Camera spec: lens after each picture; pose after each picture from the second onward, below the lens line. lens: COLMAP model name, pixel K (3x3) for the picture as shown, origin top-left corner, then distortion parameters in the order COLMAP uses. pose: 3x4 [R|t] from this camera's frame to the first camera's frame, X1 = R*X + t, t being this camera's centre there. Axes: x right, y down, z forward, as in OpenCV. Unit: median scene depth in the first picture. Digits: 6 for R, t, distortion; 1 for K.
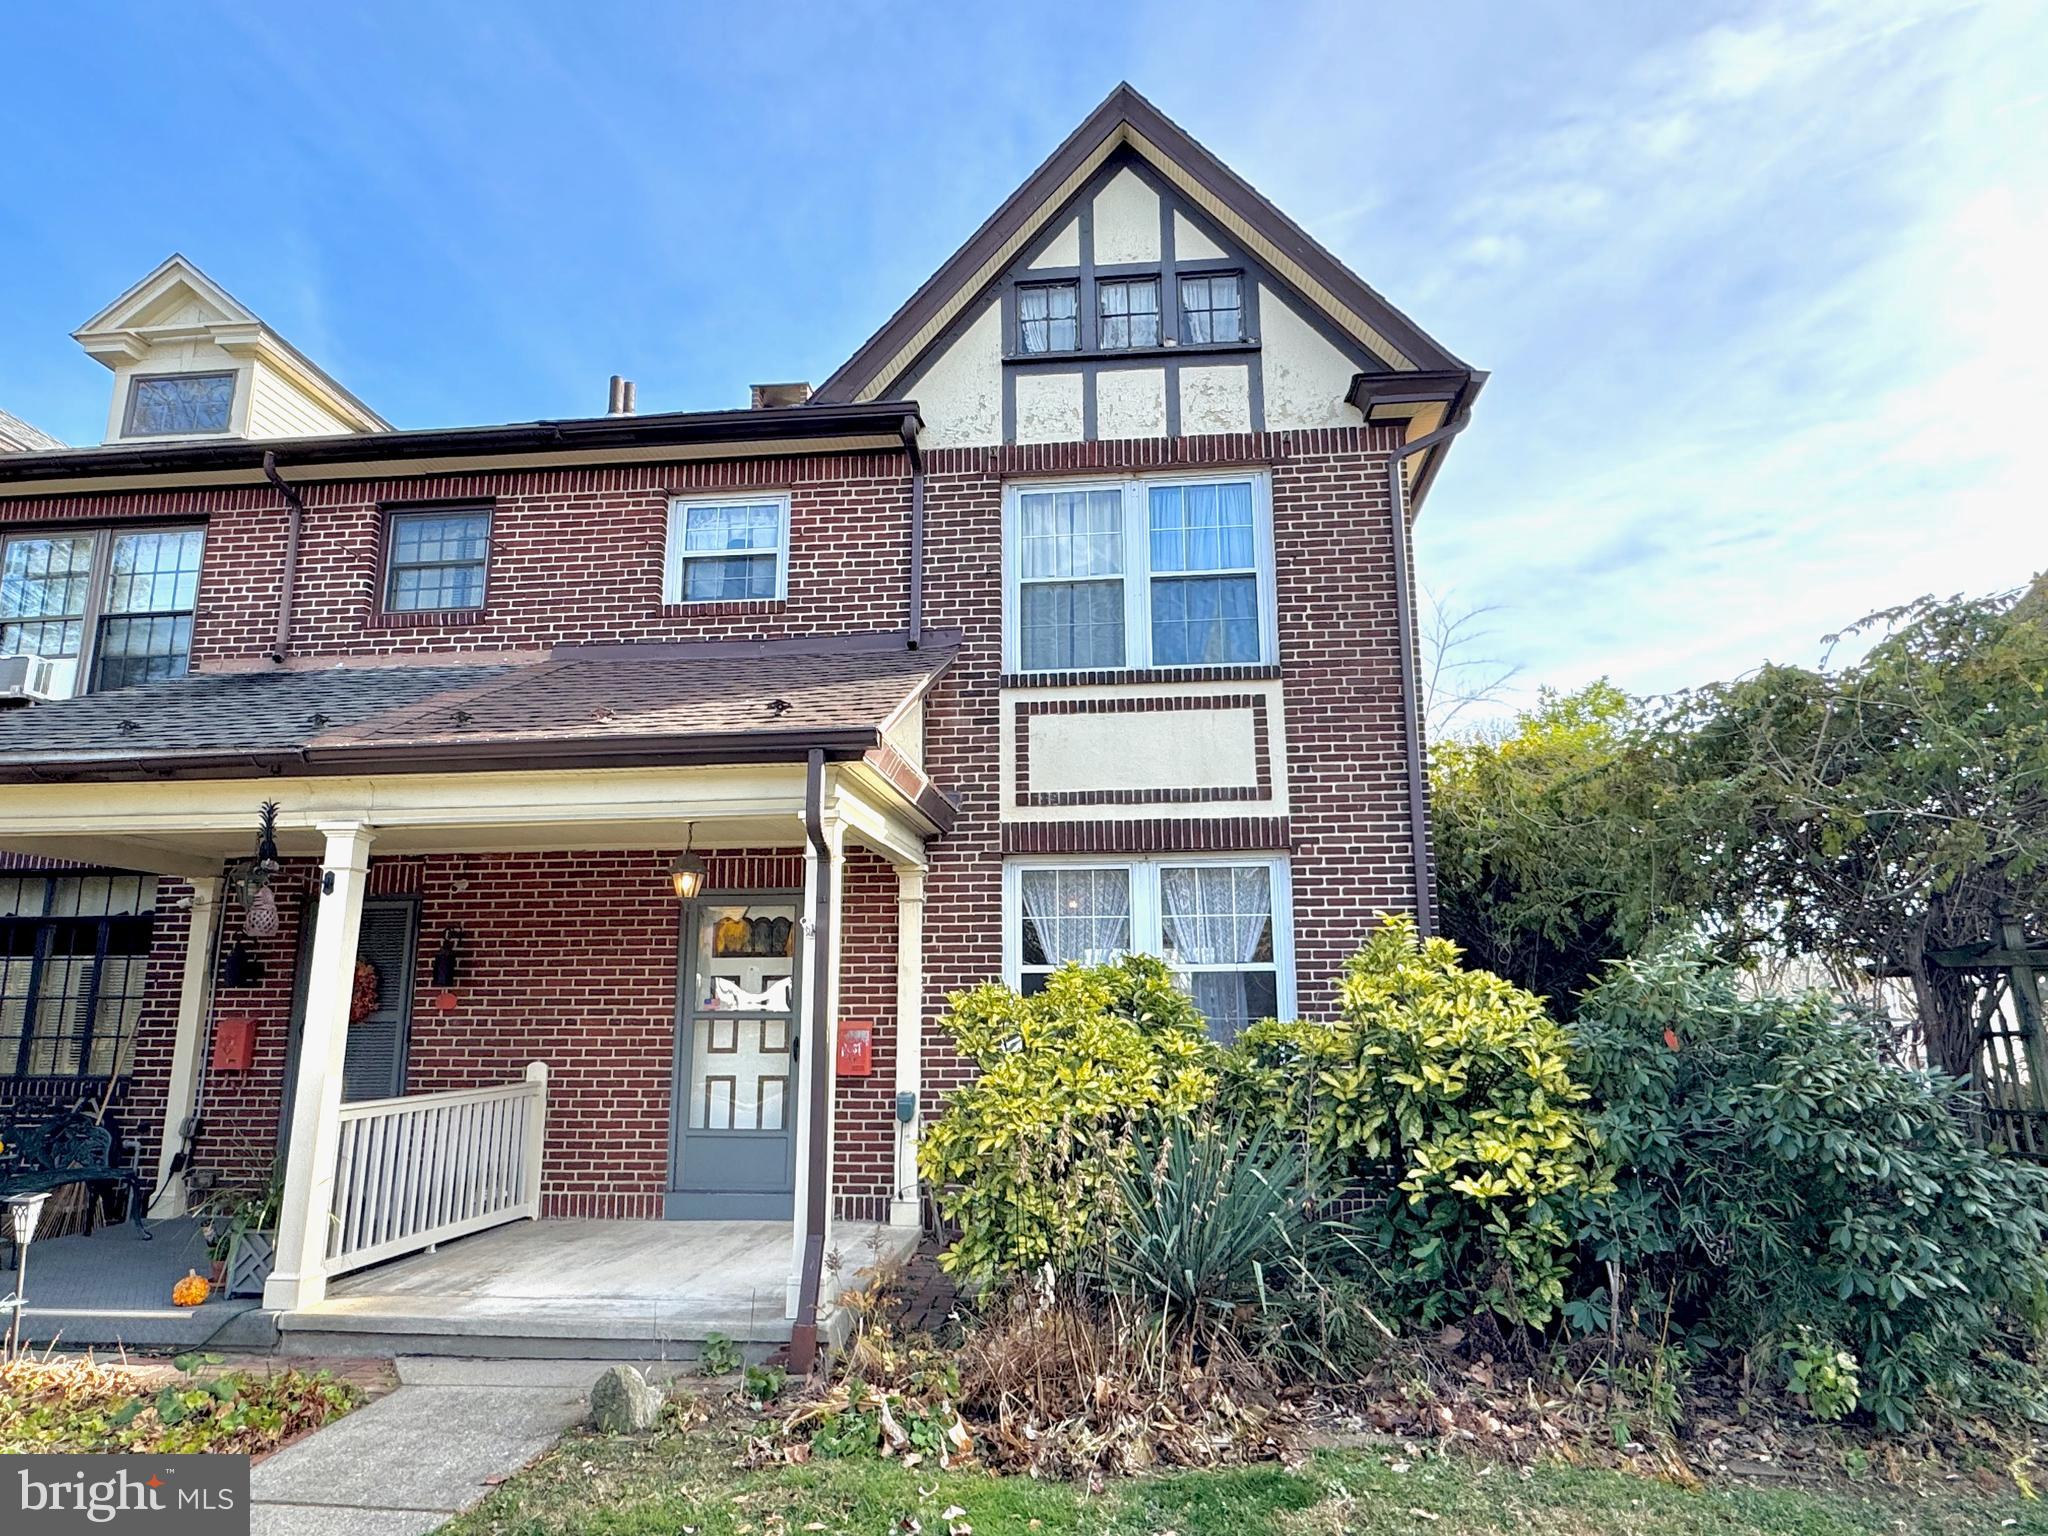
lens RADIAL K [[1223.4, 0, 1023.9], [0, 1223.4, 780.4], [0, 0, 1]] dist [0.002795, -0.000037]
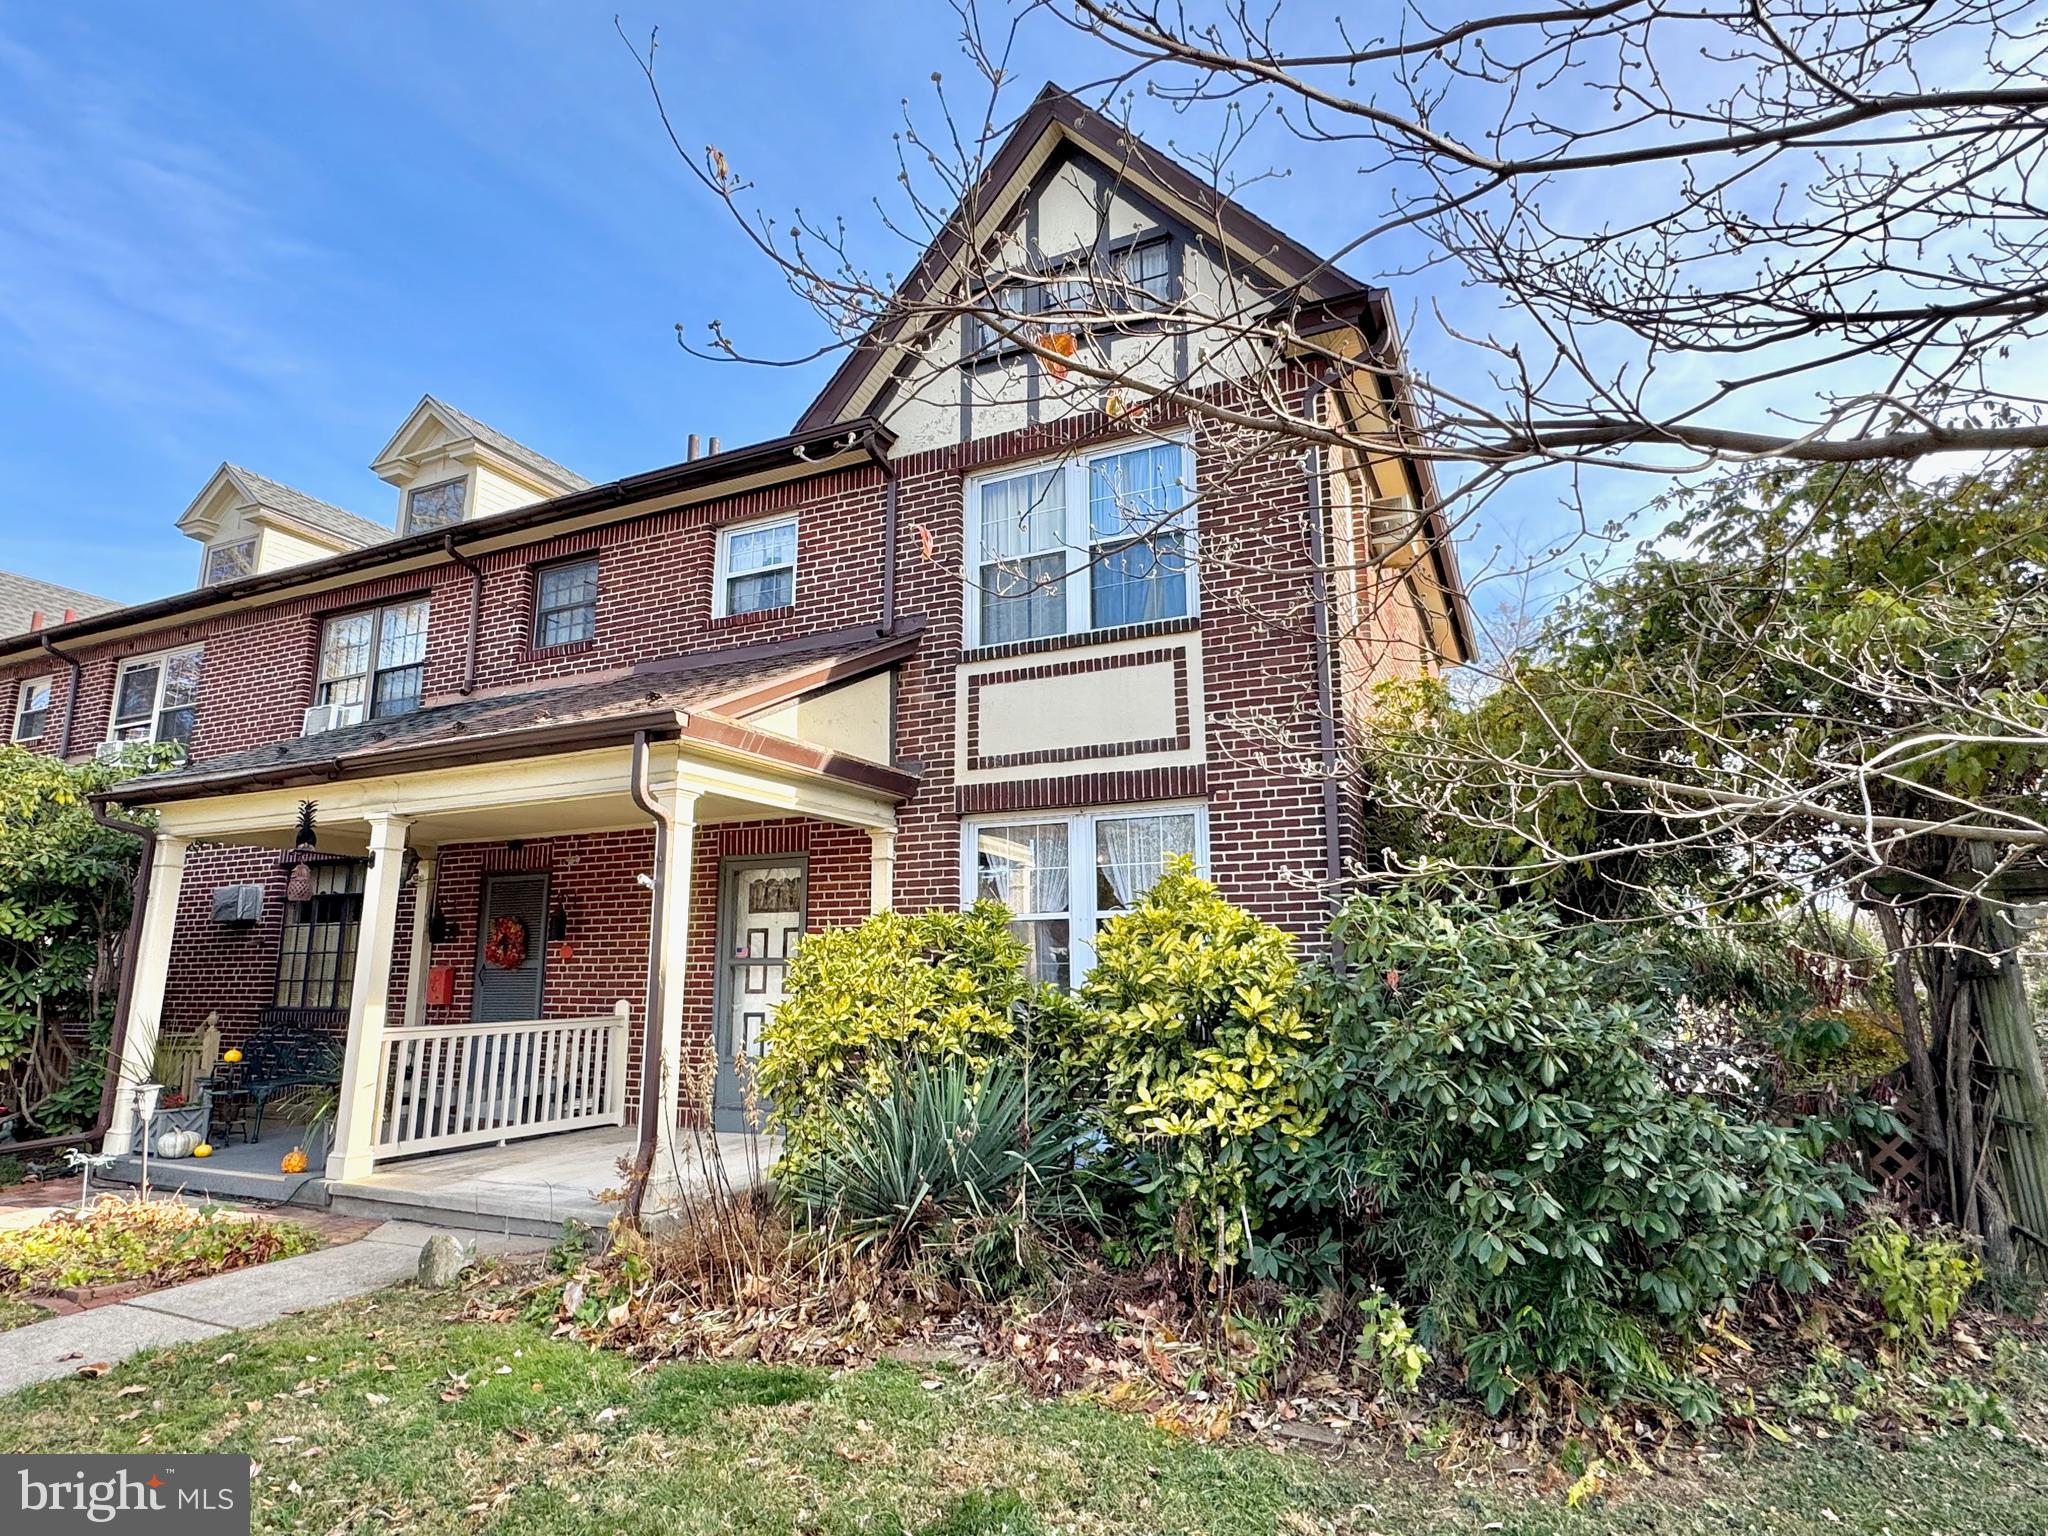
lens RADIAL K [[1117.2, 0, 1024.0], [0, 1117.2, 768.0], [0, 0, 1]] dist [0.001608, 0.000652]
pose [[0.942866, -0.062222, -0.327310, 0.367929], [0.066174, 0.997808, 0.000939, 0.021336], [0.326534, -0.022544, 0.944917, 0.068874]]
